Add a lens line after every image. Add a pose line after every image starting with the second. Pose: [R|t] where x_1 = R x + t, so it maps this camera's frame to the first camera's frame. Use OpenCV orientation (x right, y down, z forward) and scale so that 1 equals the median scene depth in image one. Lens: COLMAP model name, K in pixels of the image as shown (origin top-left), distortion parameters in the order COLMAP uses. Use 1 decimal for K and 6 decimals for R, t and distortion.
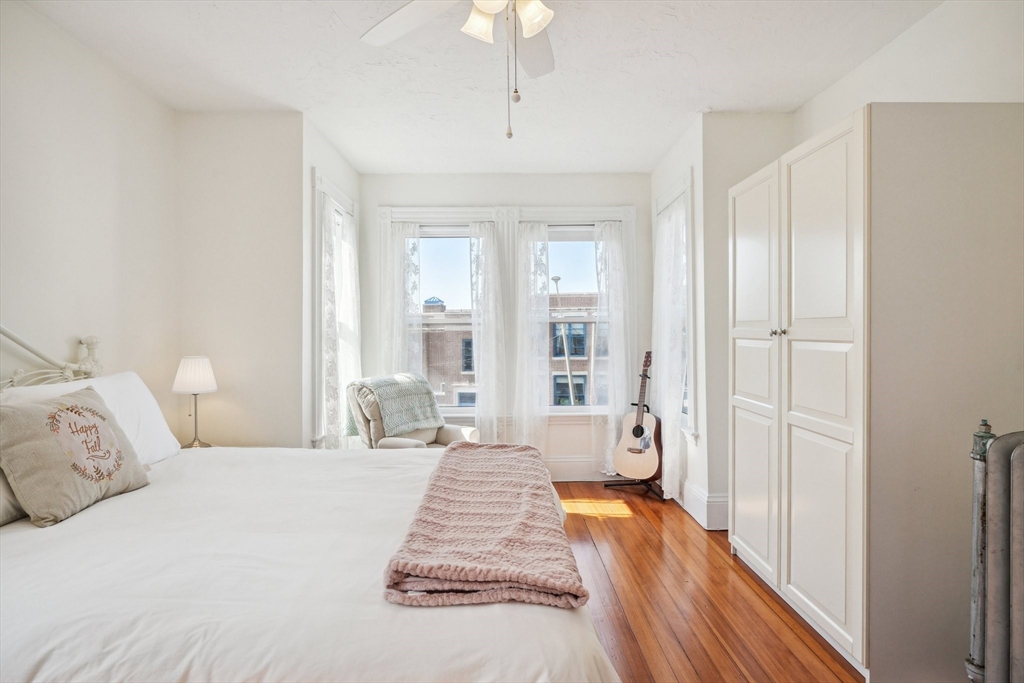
lens RADIAL K [[480.3, 0, 514.8], [0, 480.3, 332.8], [0, 0, 1]] dist [-0.002016, -0.000287]
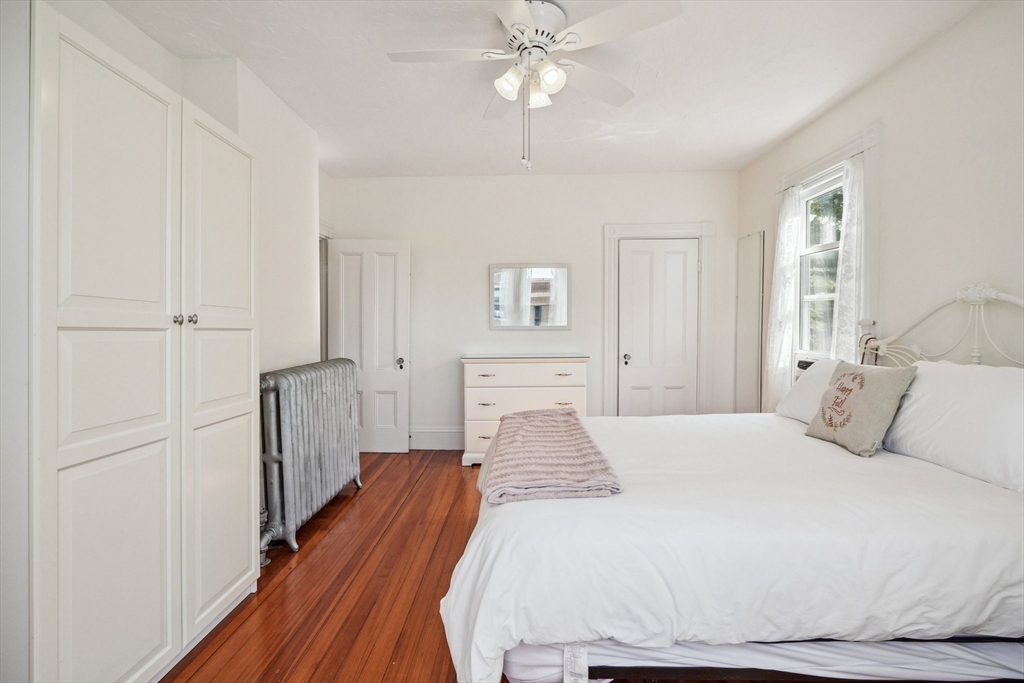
lens RADIAL K [[480.3, 0, 514.8], [0, 480.3, 332.8], [0, 0, 1]] dist [-0.002016, -0.000287]
pose [[-0.999493, 0.005557, 0.031356, -0.006182], [0.005470, 0.999981, -0.002852, 0.017642], [-0.031371, -0.002679, -0.999504, 1.054454]]
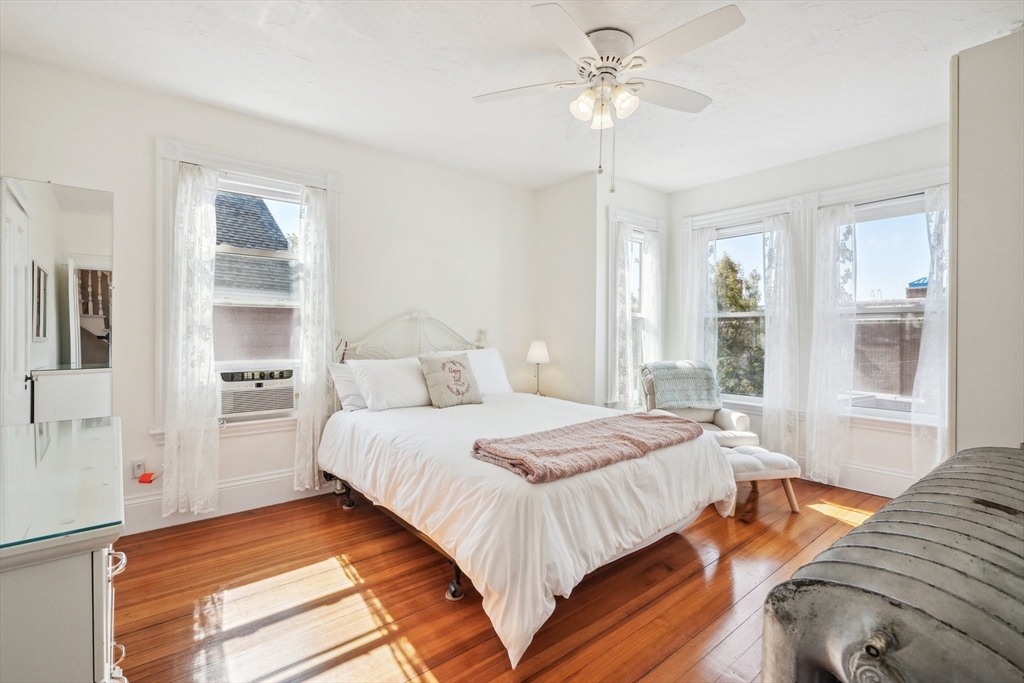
lens RADIAL K [[480.3, 0, 514.8], [0, 480.3, 332.8], [0, 0, 1]] dist [-0.002016, -0.000287]
pose [[0.620314, 0.008736, -0.784305, 0.440120], [0.005022, 0.999873, 0.015109, -0.002928], [0.784338, -0.013311, 0.620191, -0.064485]]
